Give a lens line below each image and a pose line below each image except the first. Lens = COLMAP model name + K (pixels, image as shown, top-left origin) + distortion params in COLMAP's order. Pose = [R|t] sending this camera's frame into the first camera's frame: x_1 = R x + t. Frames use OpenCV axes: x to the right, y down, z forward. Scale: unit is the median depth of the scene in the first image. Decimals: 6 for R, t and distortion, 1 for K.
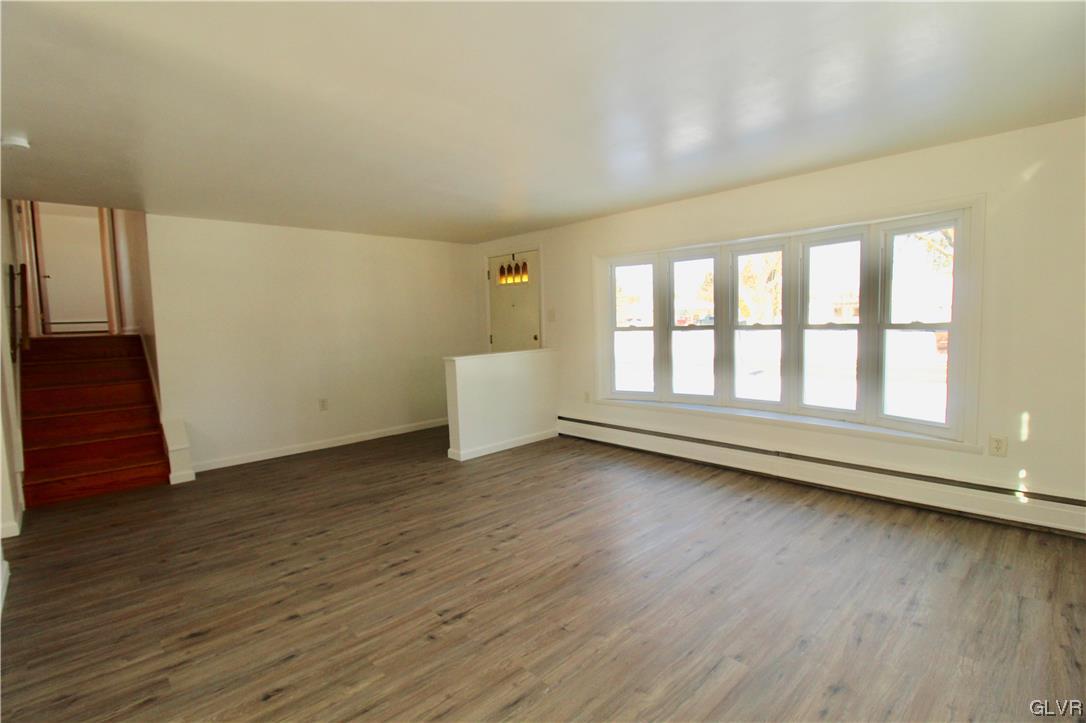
lens RADIAL K [[510.7, 0, 549.2], [0, 510.7, 353.2], [0, 0, 1]] dist [0.000799, -0.011380]
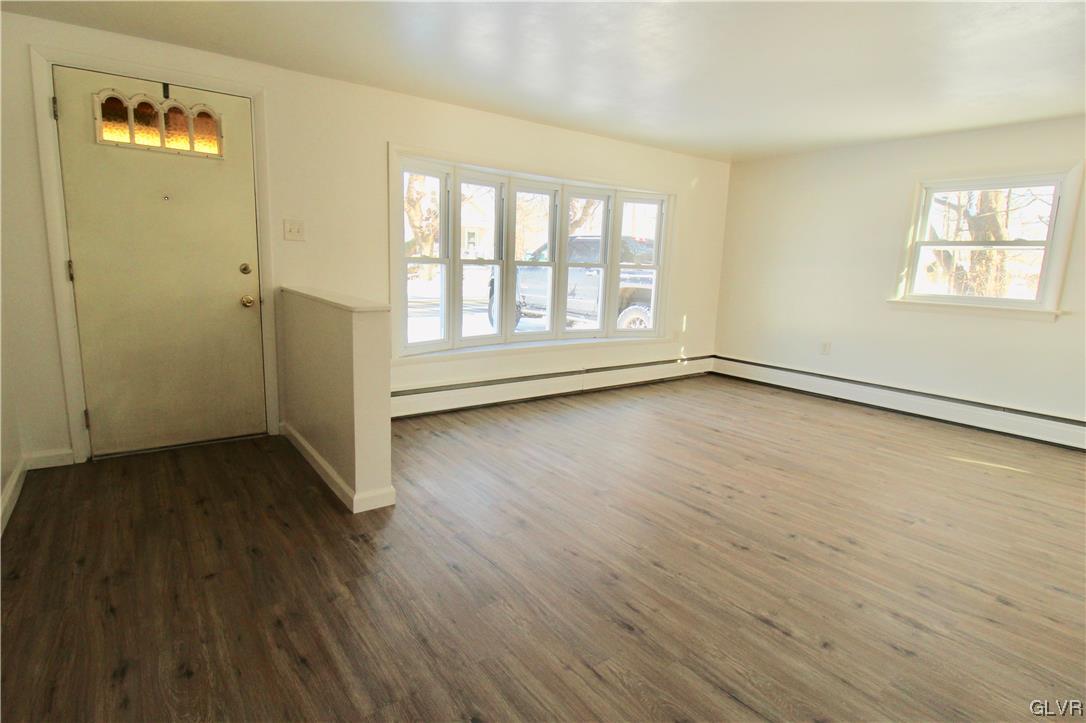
lens RADIAL K [[549.0, 0, 517.4], [0, 549.0, 362.9], [0, 0, 1]] dist [-0.003812, -0.007252]
pose [[0.150284, -0.145596, 0.977863, -1.020931], [0.029075, 0.989320, 0.142833, -0.014034], [-0.988215, 0.006966, 0.152912, 1.174459]]
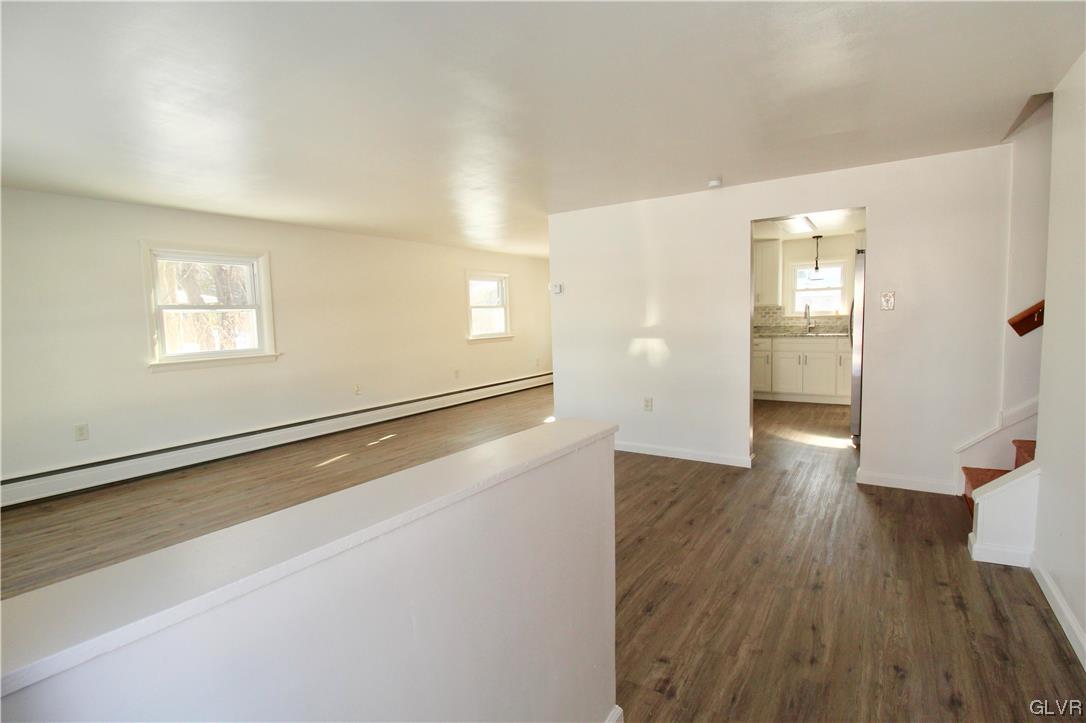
lens RADIAL K [[510.7, 0, 557.2], [0, 510.7, 366.4], [0, 0, 1]] dist [0.000799, -0.011380]
pose [[-0.970474, 0.075459, -0.229096, -0.152077], [0.035889, 0.984406, 0.172212, -0.126536], [0.238519, 0.158905, -0.958049, 1.942725]]
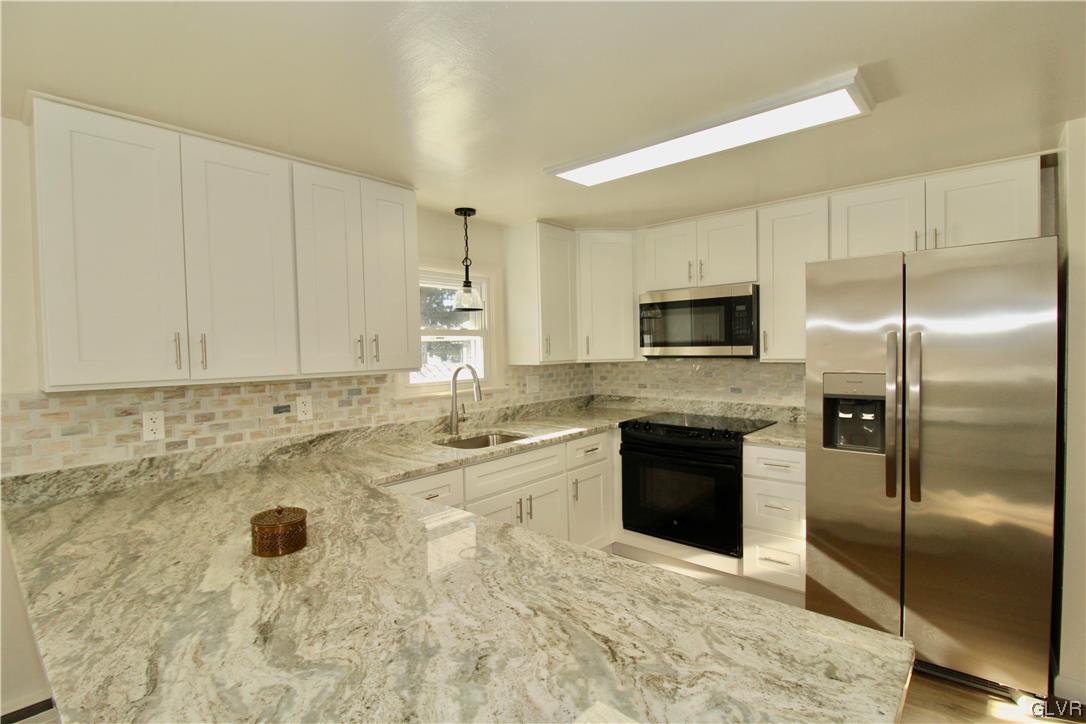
lens RADIAL K [[505.3, 0, 542.4], [0, 505.3, 362.3], [0, 0, 1]] dist [-0.012852, -0.004296]
pose [[0.080965, 0.050331, -0.995445, -0.831674], [-0.045248, 0.997880, 0.046774, -0.026741], [0.995689, 0.041255, 0.083071, 0.064144]]
